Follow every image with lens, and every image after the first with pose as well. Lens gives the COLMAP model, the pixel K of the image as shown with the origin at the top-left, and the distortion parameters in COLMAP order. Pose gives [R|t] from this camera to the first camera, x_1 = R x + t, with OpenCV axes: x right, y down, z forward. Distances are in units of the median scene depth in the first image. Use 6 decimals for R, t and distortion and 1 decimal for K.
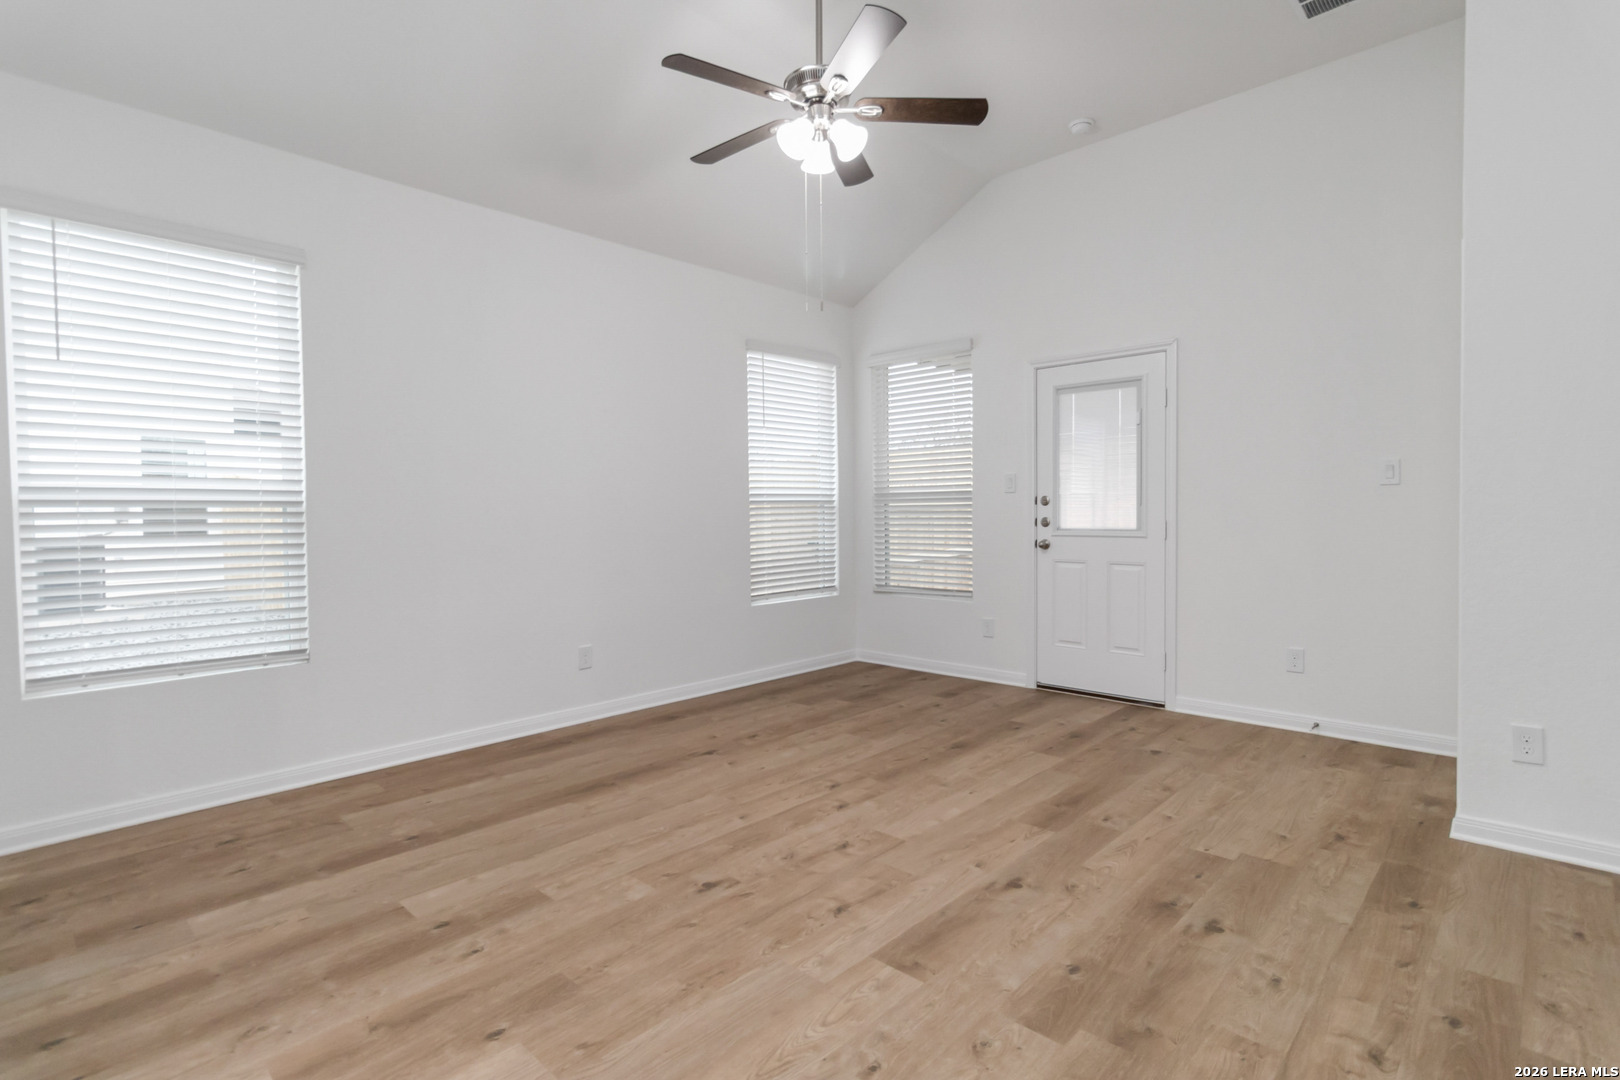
lens RADIAL K [[787.4, 0, 828.1], [0, 787.4, 533.9], [0, 0, 1]] dist [0.001161, 0.000289]
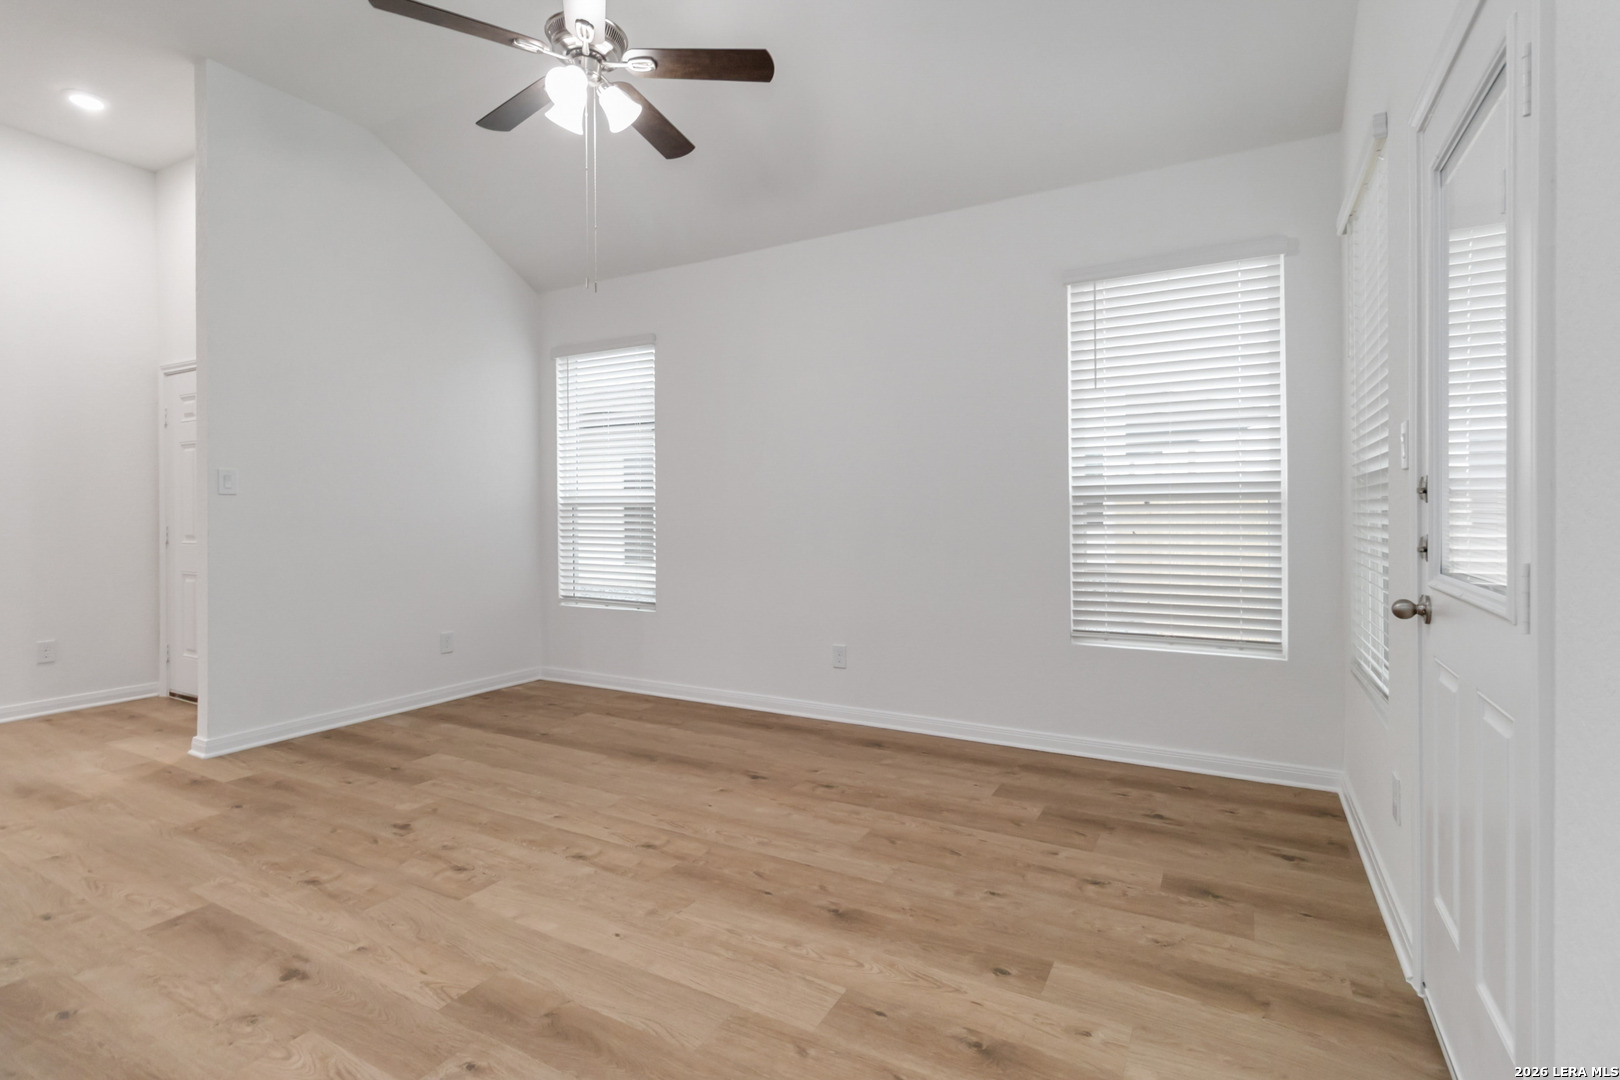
lens RADIAL K [[771.3, 0, 816.4], [0, 771.3, 510.2], [0, 0, 1]] dist [0.000283, 0.000221]
pose [[0.240114, 0.008518, -0.970707, 0.900439], [-0.027146, 0.999629, 0.002056, -0.042403], [0.970365, 0.025857, 0.240256, 1.044422]]
